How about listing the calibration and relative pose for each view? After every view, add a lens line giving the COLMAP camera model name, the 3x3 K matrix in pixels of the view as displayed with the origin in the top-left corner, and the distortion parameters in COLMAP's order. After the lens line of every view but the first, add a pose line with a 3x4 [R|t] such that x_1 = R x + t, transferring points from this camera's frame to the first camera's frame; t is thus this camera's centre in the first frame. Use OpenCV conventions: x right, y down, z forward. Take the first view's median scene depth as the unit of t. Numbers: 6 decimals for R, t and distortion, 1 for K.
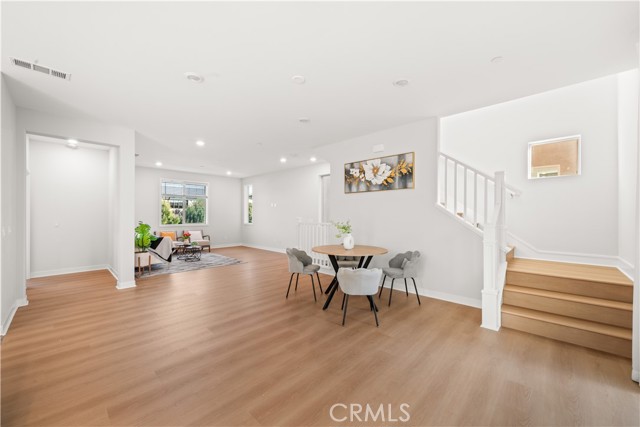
lens RADIAL K [[248.1, 0, 321.7], [0, 248.1, 213.3], [0, 0, 1]] dist [0.007338, 0.000195]
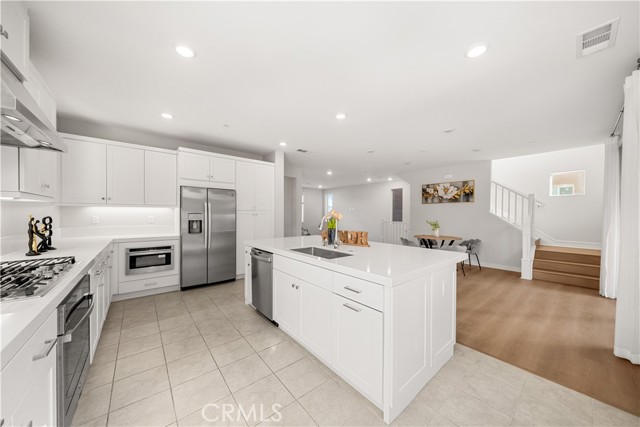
lens RADIAL K [[218.2, 0, 319.2], [0, 218.2, 212.8], [0, 0, 1]] dist [-0.008374, -0.000040]
pose [[0.991209, 0.008646, -0.132020, -0.429871], [-0.008814, 0.999961, -0.000686, -0.016575], [0.132009, 0.001844, 0.991247, -0.537265]]
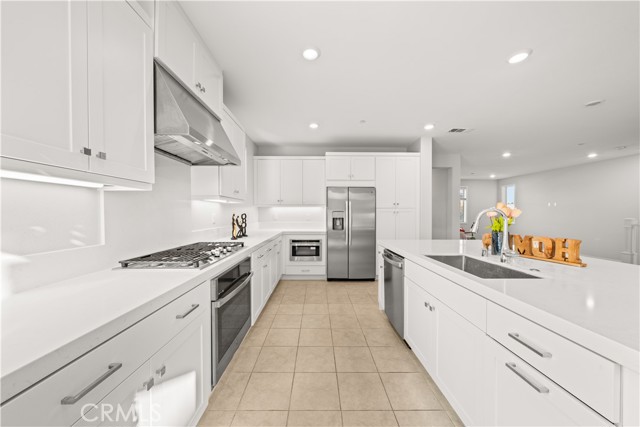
lens RADIAL K [[218.2, 0, 317.8], [0, 218.2, 213.9], [0, 0, 1]] dist [-0.008374, -0.000040]
pose [[0.683160, 0.006141, -0.730243, -0.410233], [-0.000224, 0.999966, 0.008199, -0.007214], [0.730269, -0.005438, 0.683138, -0.439097]]
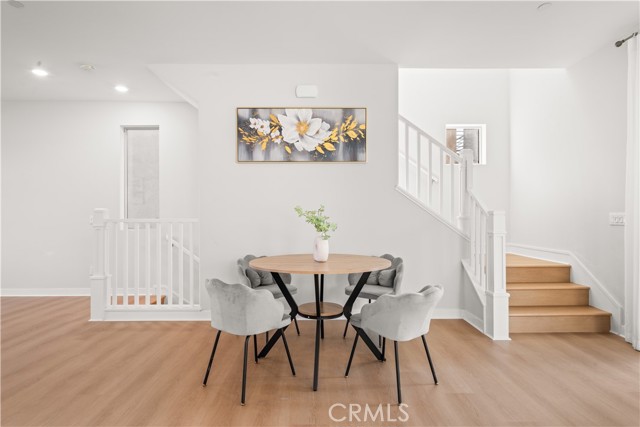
lens RADIAL K [[346.3, 0, 320.7], [0, 346.3, 214.0], [0, 0, 1]] dist [0.002446, 0.001477]
pose [[0.721504, -0.001667, 0.692408, -0.338194], [-0.001945, 0.999988, 0.004435, 0.032130], [-0.692408, -0.004546, 0.721492, 0.381096]]
